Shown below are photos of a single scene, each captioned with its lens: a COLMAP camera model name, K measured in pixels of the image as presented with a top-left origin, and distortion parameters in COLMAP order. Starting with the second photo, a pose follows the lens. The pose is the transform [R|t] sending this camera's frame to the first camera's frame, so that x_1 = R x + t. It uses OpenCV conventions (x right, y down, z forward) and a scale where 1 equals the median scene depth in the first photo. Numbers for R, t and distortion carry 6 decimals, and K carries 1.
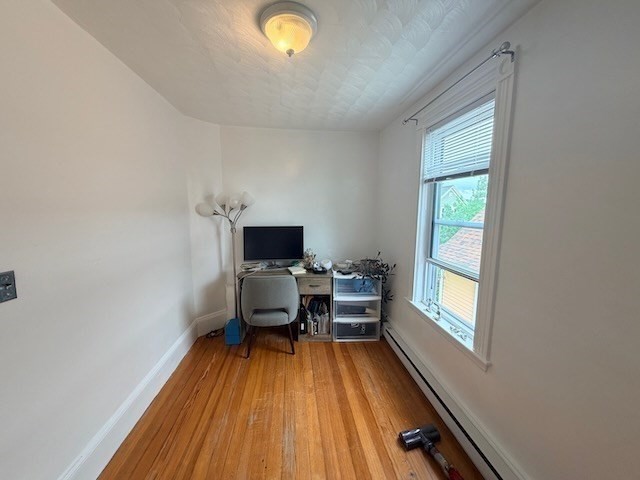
lens RADIAL K [[256.5, 0, 316.8], [0, 256.5, 238.8], [0, 0, 1]] dist [0.001019, -0.000337]
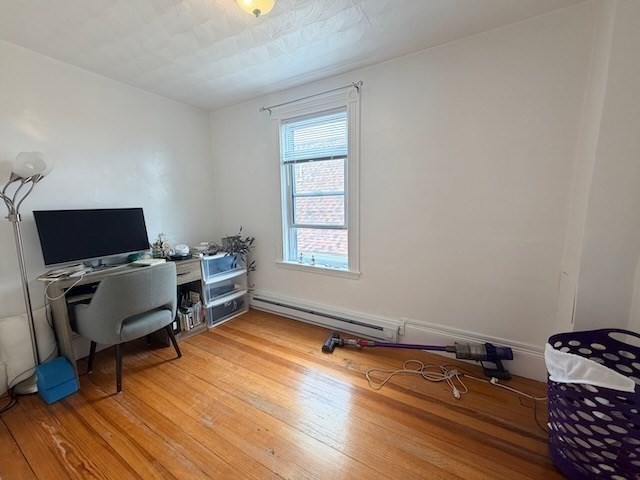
lens RADIAL K [[256.5, 0, 317.6], [0, 256.5, 238.6], [0, 0, 1]] dist [0.001019, -0.000337]
pose [[0.584559, -0.125128, 0.801644, -0.458413], [0.120308, 0.990482, 0.066875, 0.067198], [-0.802382, 0.057352, 0.594049, 0.124214]]
